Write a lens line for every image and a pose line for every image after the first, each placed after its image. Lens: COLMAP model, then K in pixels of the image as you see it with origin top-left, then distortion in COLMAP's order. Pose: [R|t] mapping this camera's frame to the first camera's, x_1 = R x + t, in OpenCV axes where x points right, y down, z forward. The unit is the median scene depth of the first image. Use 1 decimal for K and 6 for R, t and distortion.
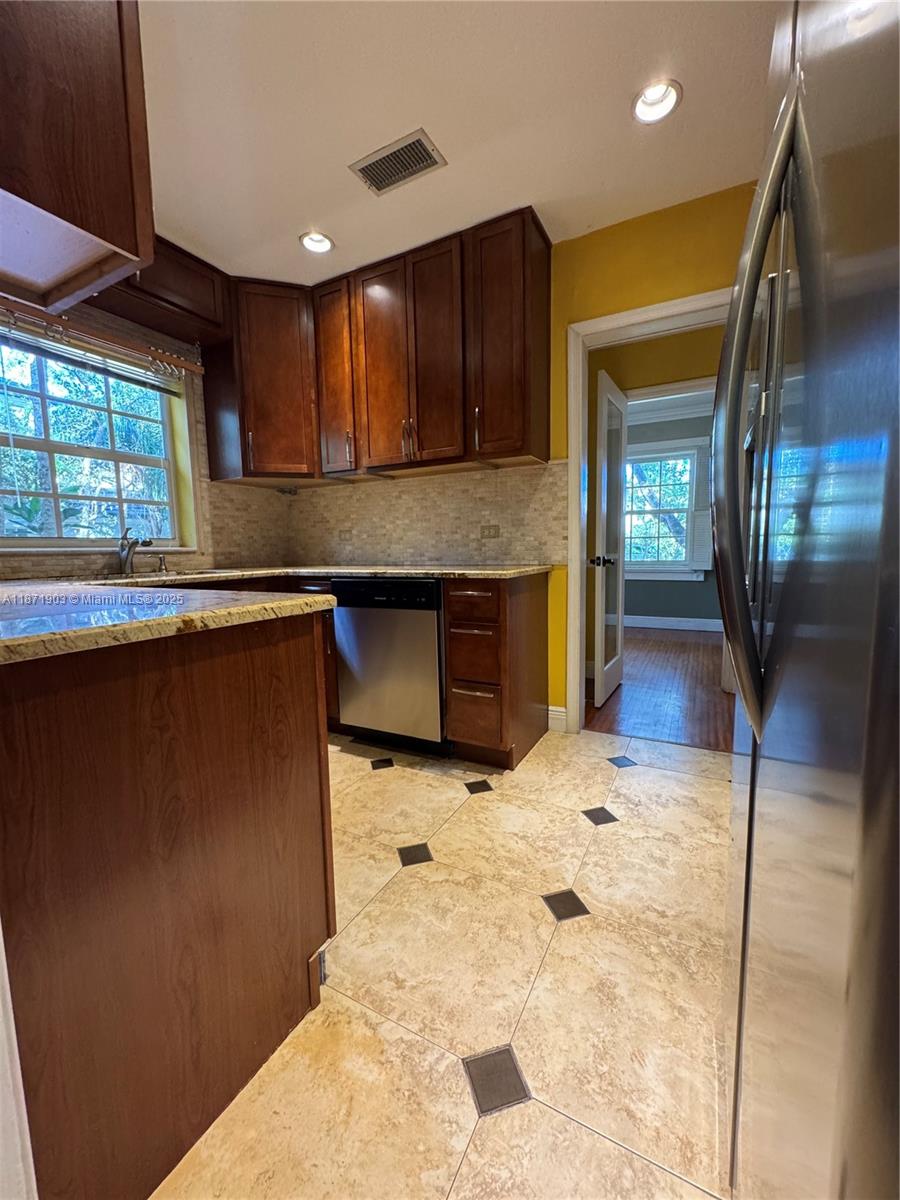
lens RADIAL K [[478.7, 0, 450.0], [0, 478.7, 600.0], [0, 0, 1]] dist [0.001358, 0.000005]
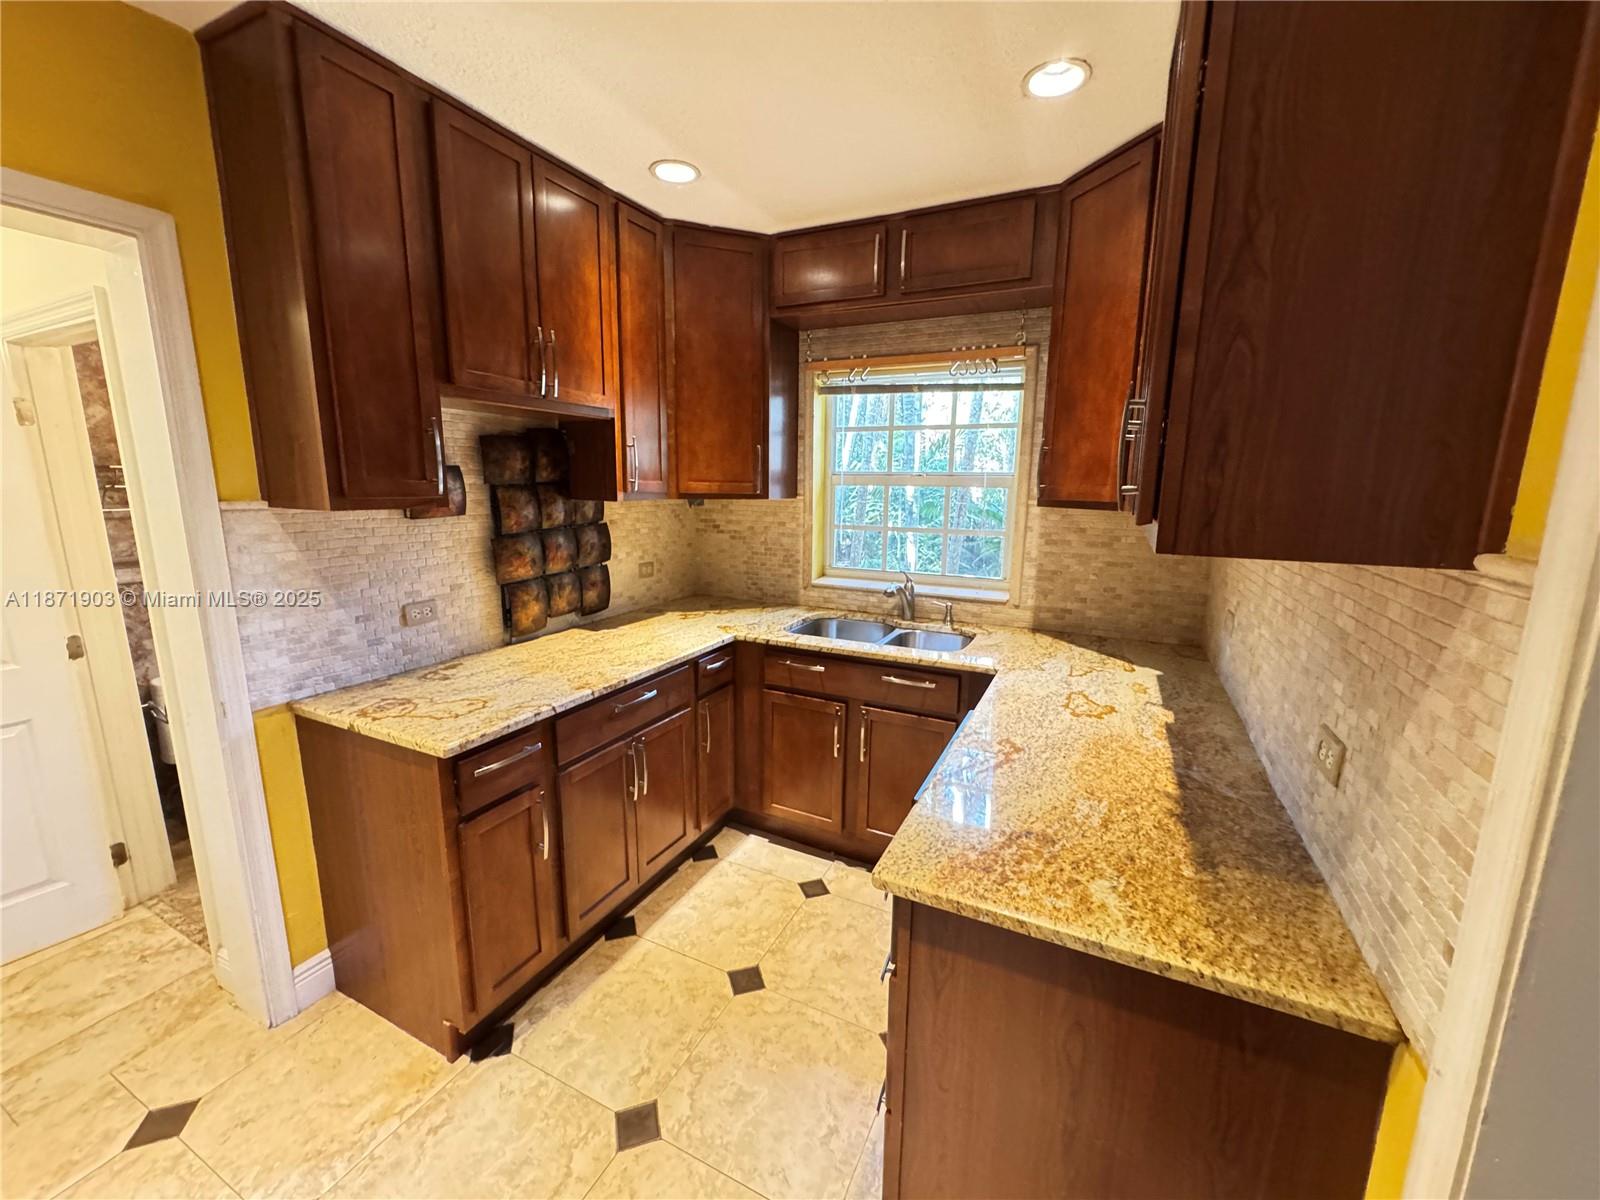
lens RADIAL K [[638.3, 0, 800.0], [0, 638.3, 600.0], [0, 0, 1]] dist [0.001358, 0.000005]
pose [[0.032884, 0.203291, -0.978566, 0.393532], [-0.116855, 0.973162, 0.198242, -0.250706], [0.992604, 0.107832, 0.055757, 0.610084]]
